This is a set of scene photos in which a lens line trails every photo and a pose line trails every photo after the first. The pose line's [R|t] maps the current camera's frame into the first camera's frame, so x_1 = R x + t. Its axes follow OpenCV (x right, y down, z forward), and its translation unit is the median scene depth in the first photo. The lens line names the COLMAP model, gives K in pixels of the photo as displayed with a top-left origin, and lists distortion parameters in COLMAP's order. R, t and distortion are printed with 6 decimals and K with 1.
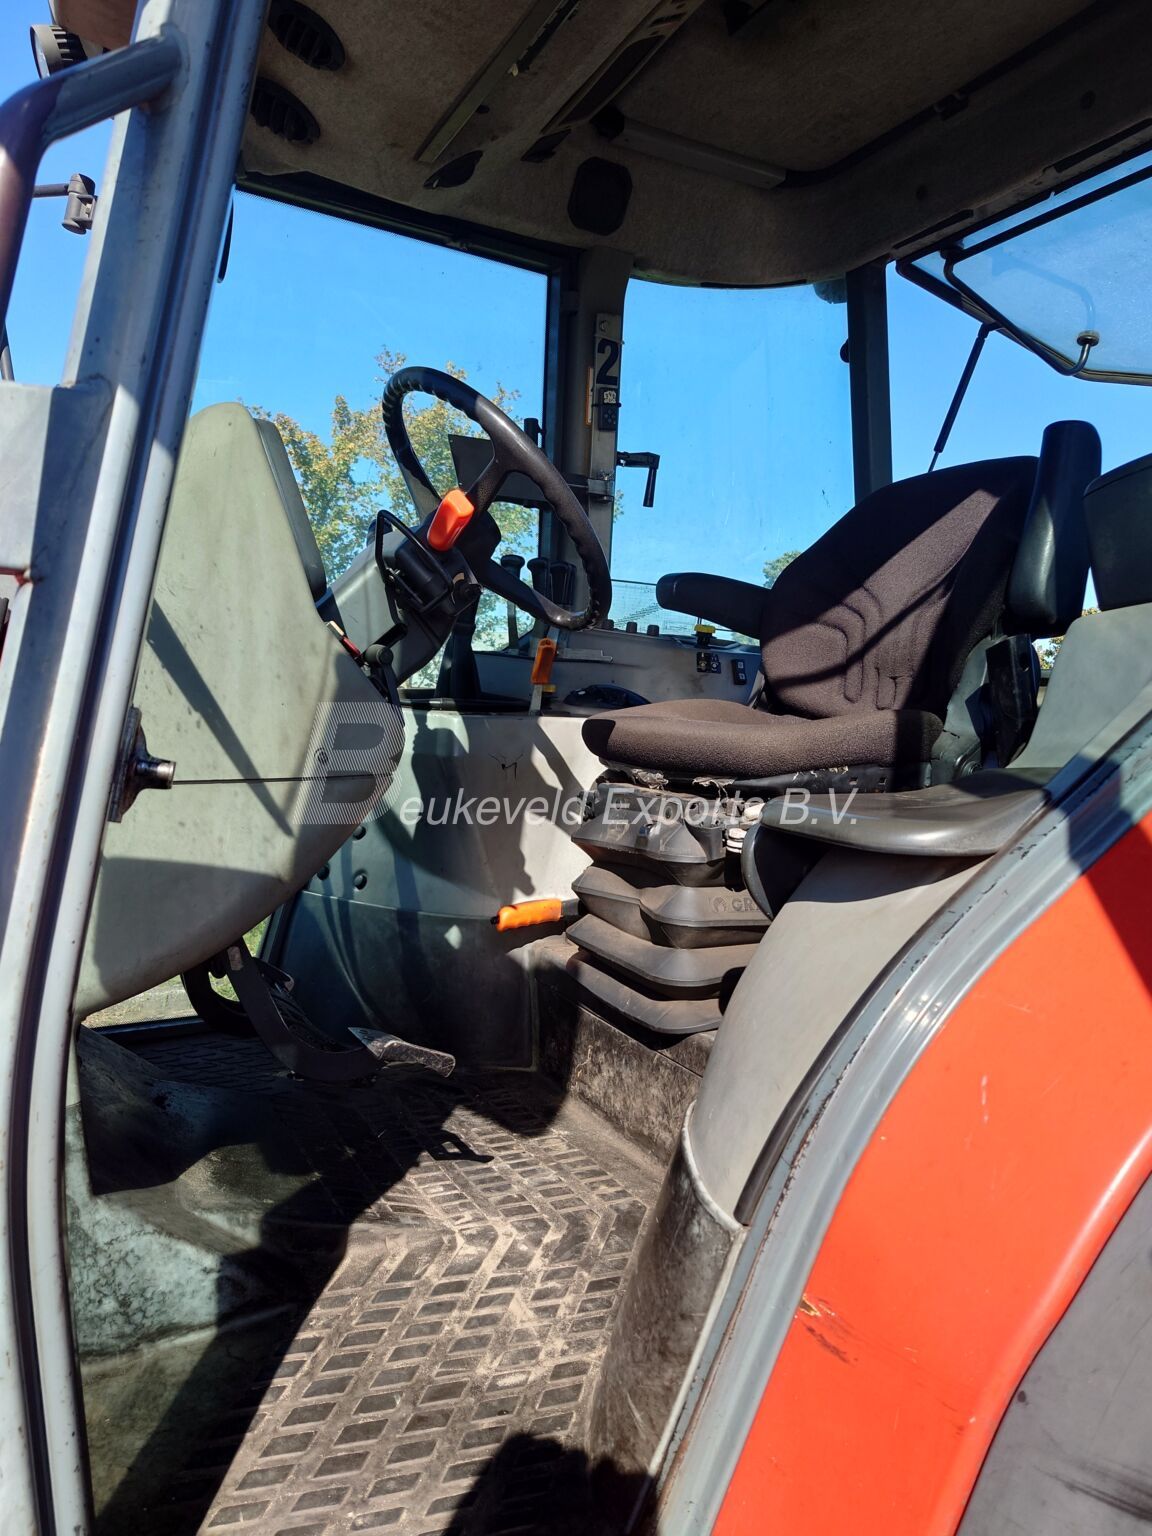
lens RADIAL K [[1091.2, 0, 584.6], [0, 1091.2, 758.9], [0, 0, 1]] dist [0.005151, -0.011721]
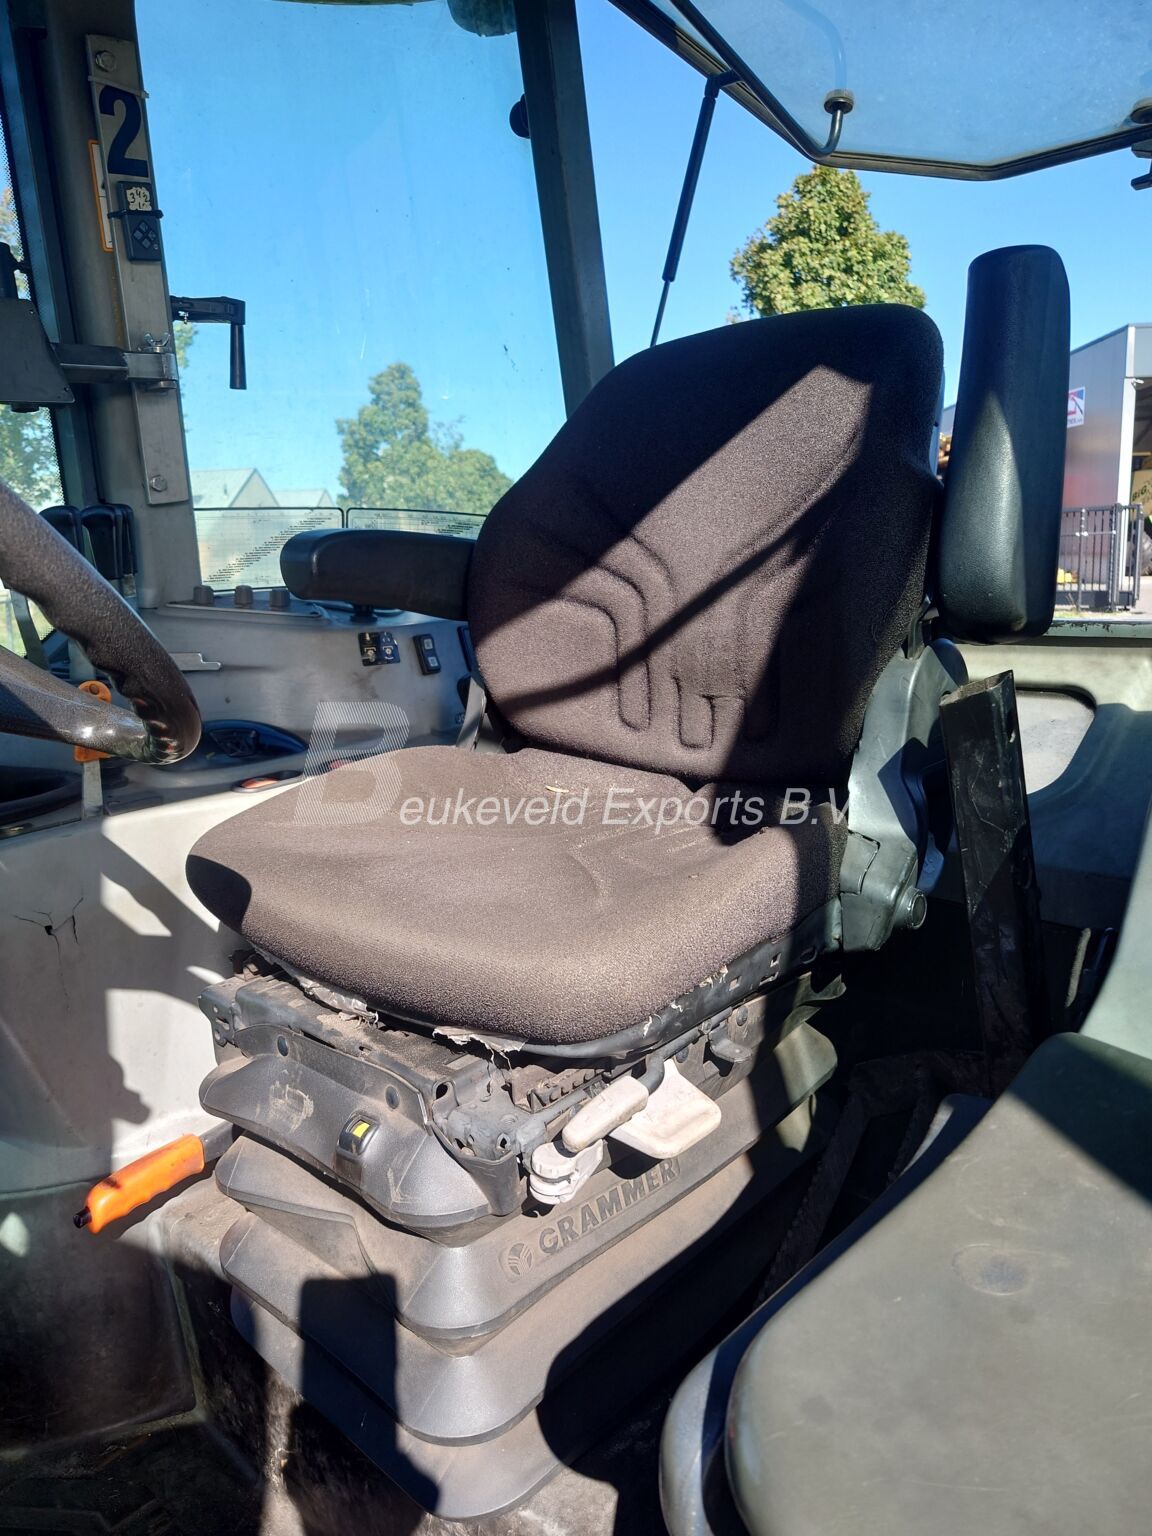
lens RADIAL K [[1091.2, 0, 559.3], [0, 1091.2, 774.0], [0, 0, 1]] dist [0.005151, -0.011721]
pose [[0.945294, -0.159819, 0.284389, 0.023792], [0.108721, 0.976276, 0.187257, -0.141547], [-0.307569, -0.146094, 0.940244, 0.411970]]
